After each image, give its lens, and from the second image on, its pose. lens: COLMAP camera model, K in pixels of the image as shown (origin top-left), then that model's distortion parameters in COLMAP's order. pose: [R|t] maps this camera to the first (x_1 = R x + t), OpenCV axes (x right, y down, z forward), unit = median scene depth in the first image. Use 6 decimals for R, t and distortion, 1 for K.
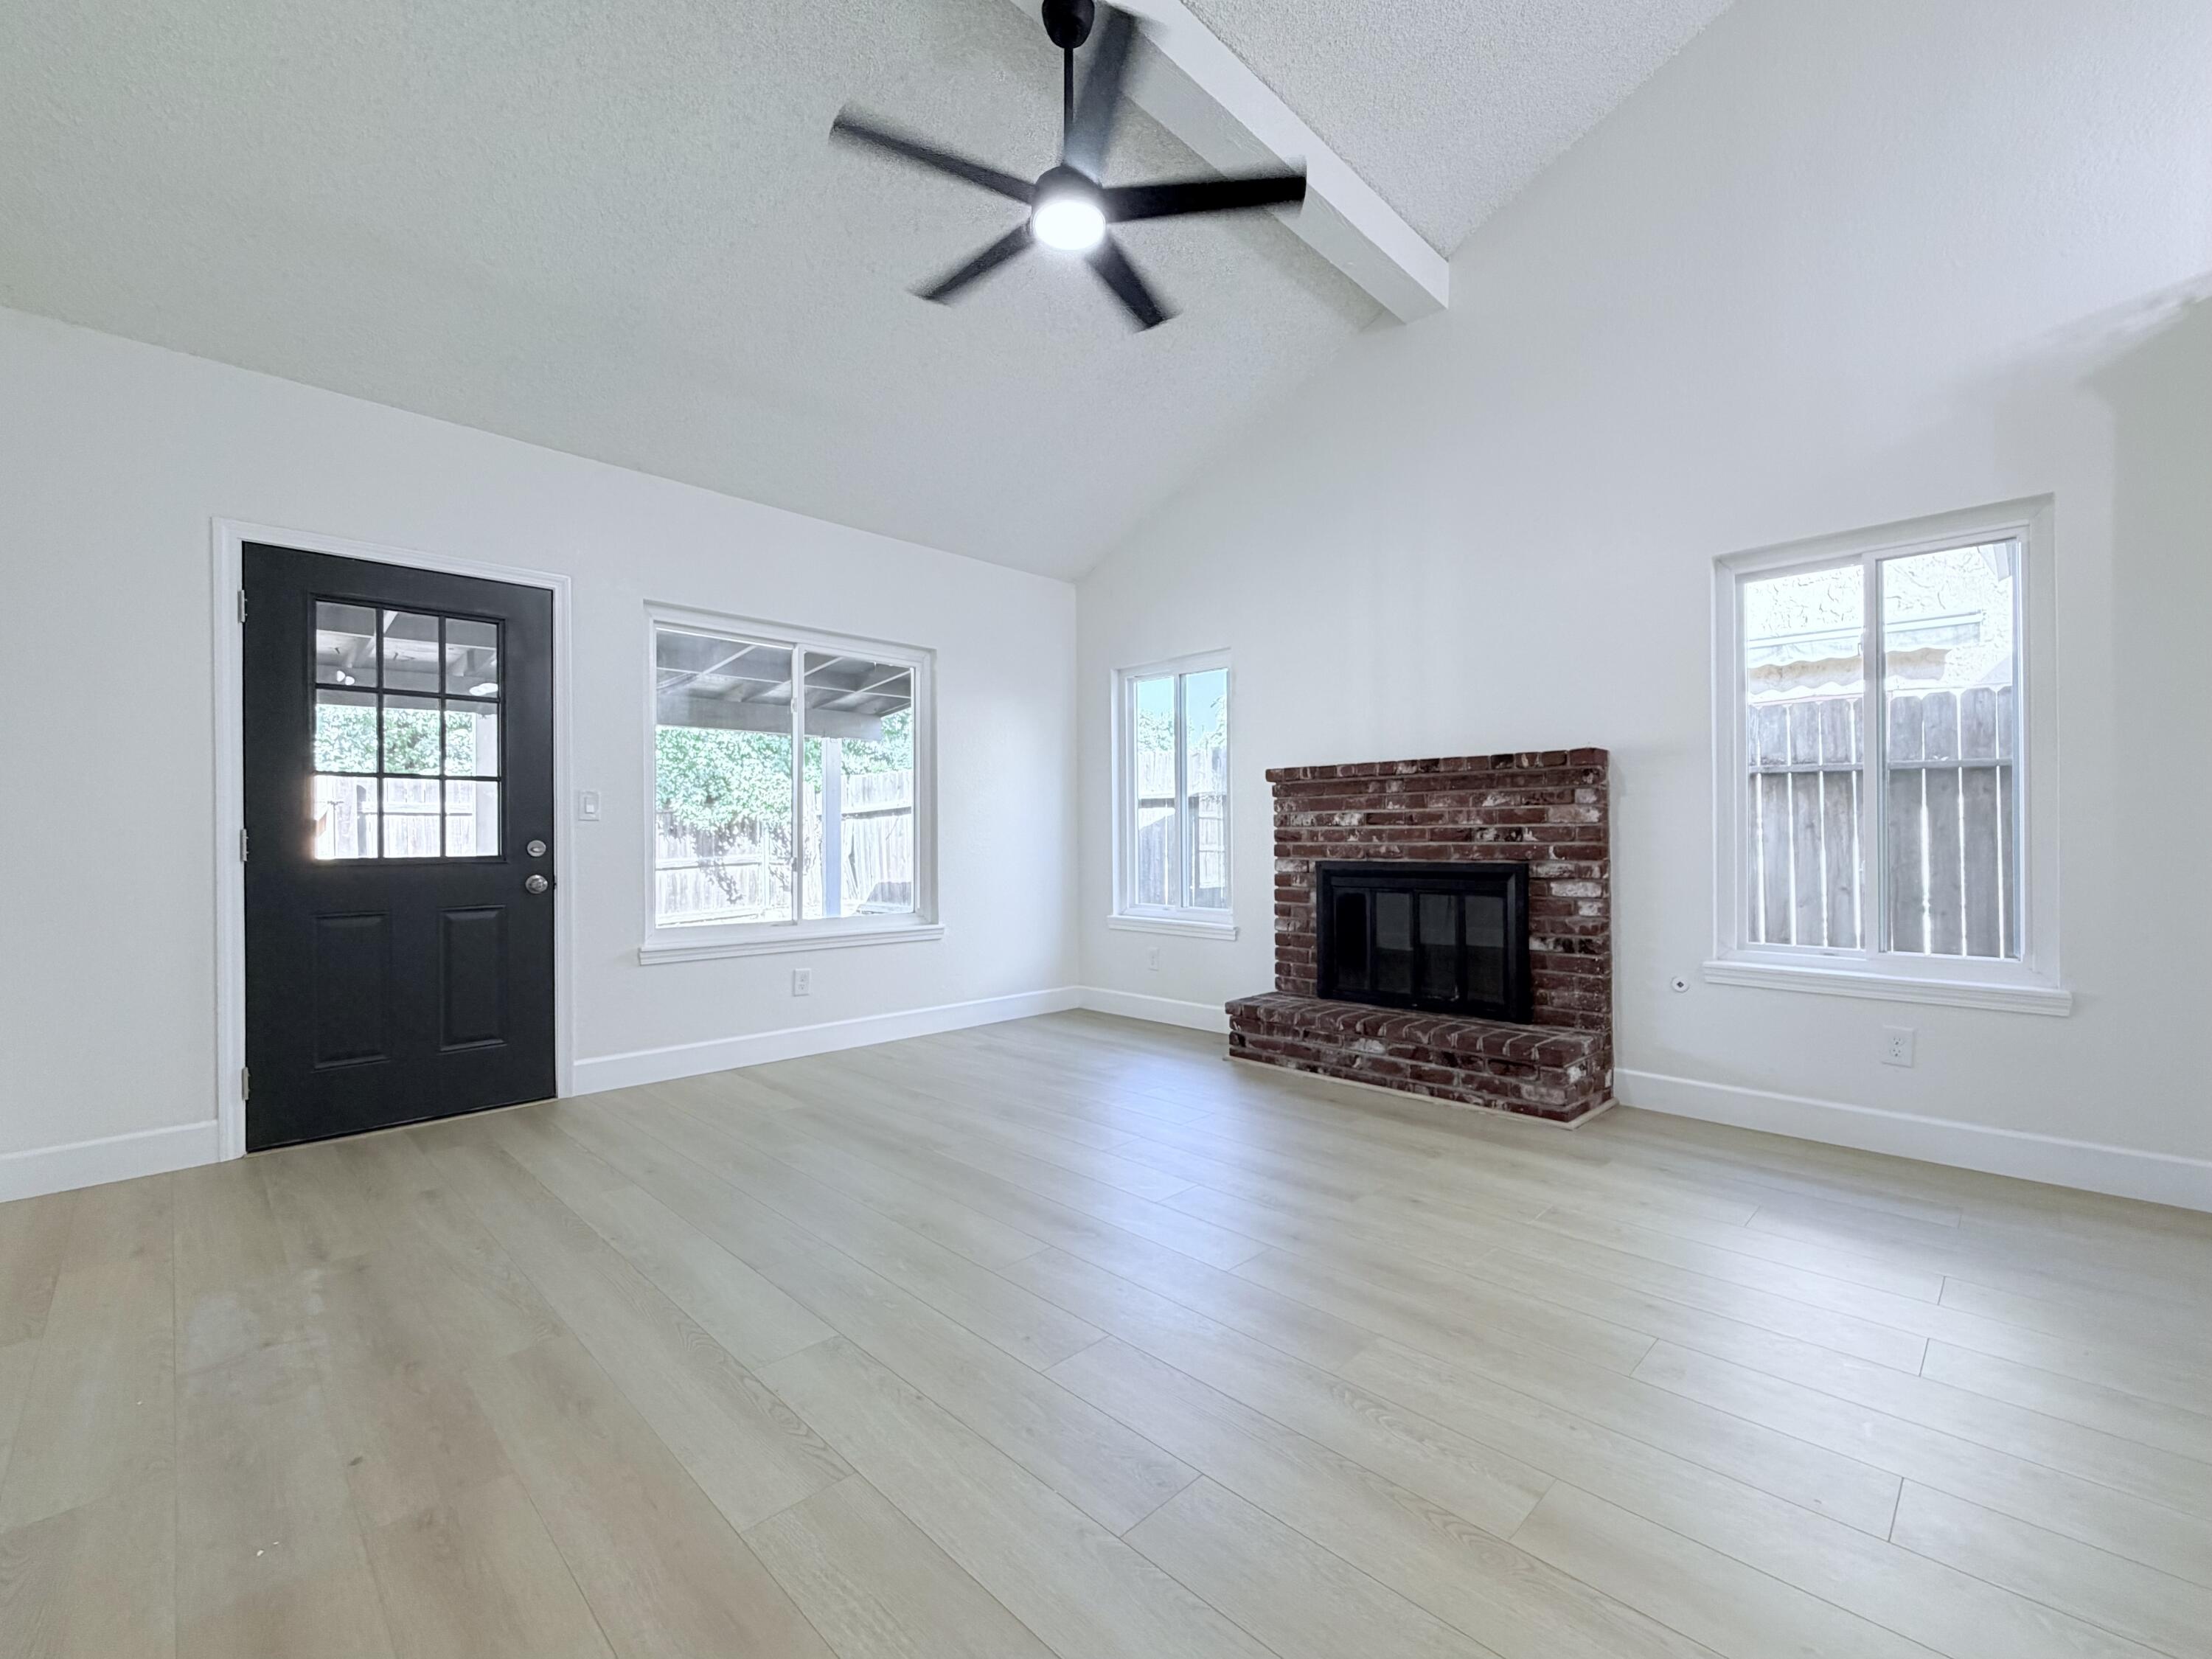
lens RADIAL K [[935.5, 0, 1106.9], [0, 935.5, 835.9], [0, 0, 1]] dist [0.001248, 0.000188]
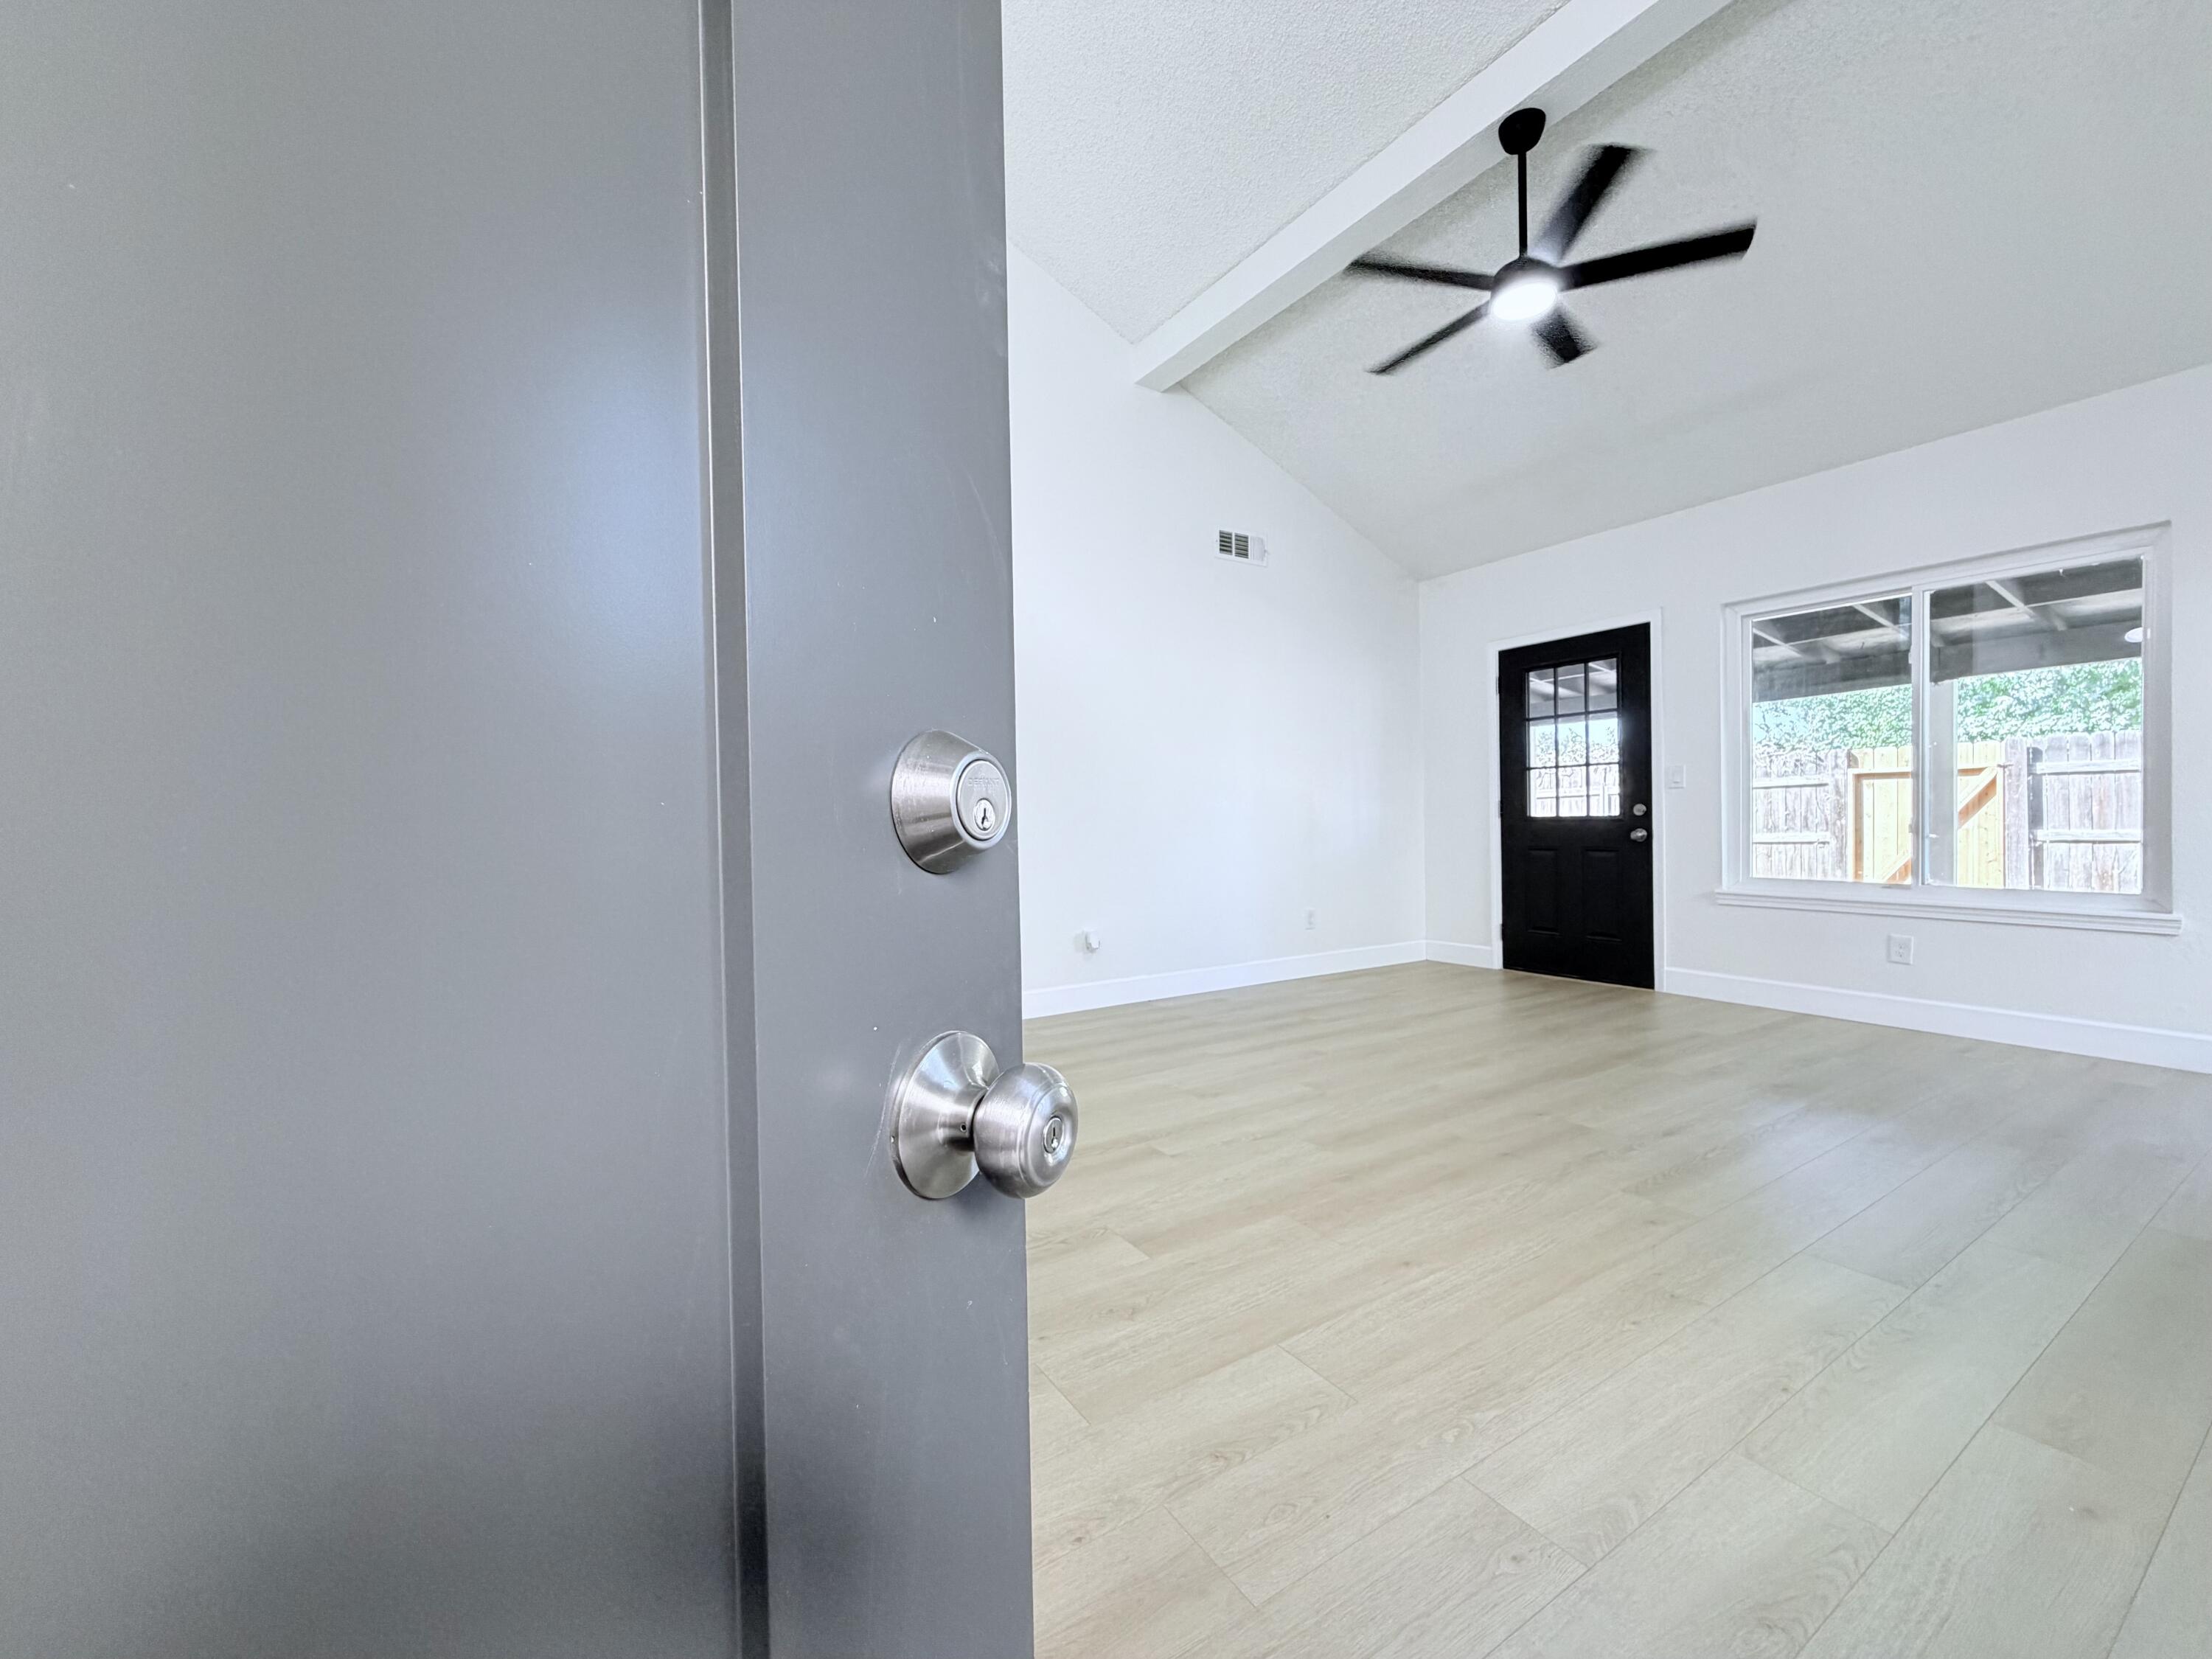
lens RADIAL K [[884.6, 0, 1102.2], [0, 884.6, 834.1], [0, 0, 1]] dist [-0.000734, 0.000427]
pose [[-0.220402, 0.021549, -0.975171, 0.809650], [0.017939, 0.999676, 0.018037, 0.010641], [0.975244, -0.013518, -0.220717, 0.465404]]
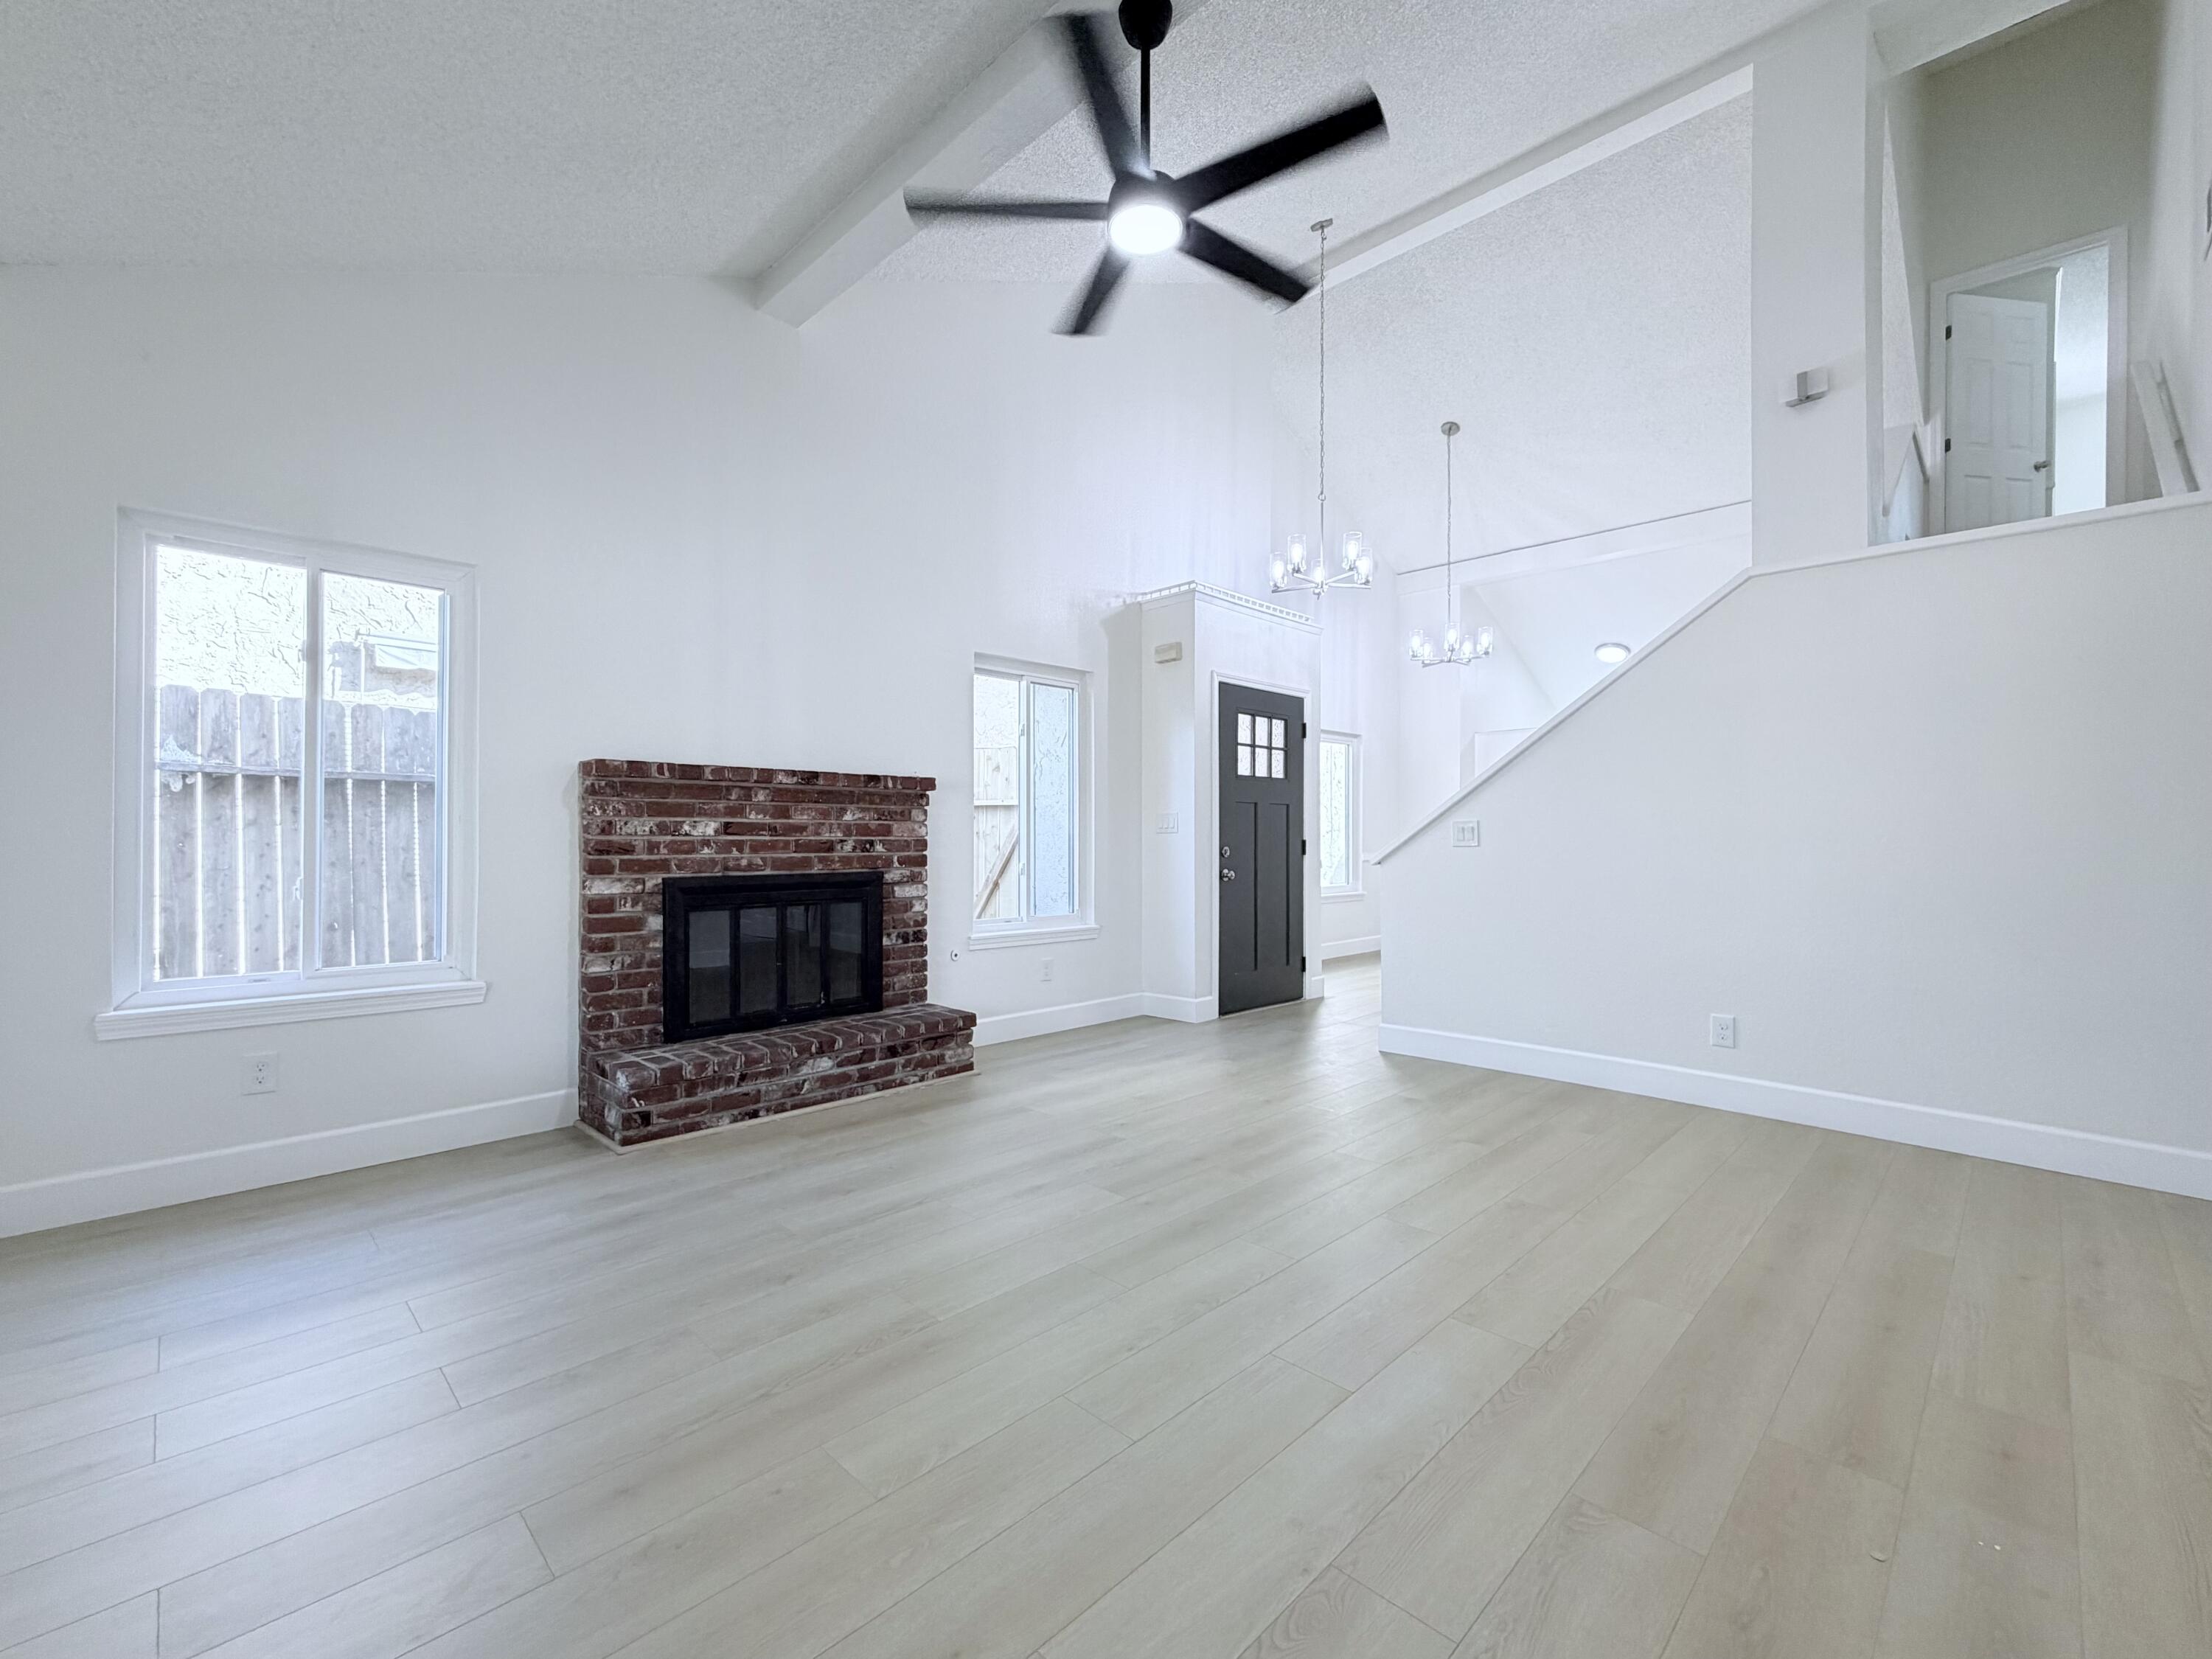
lens RADIAL K [[935.5, 0, 1106.9], [0, 935.5, 835.9], [0, 0, 1]] dist [0.001248, 0.000188]
pose [[0.001273, 0.008245, 0.999965, -0.669330], [-0.002824, 0.999962, -0.008242, -0.005031], [-0.999995, -0.002814, 0.001296, 0.683192]]
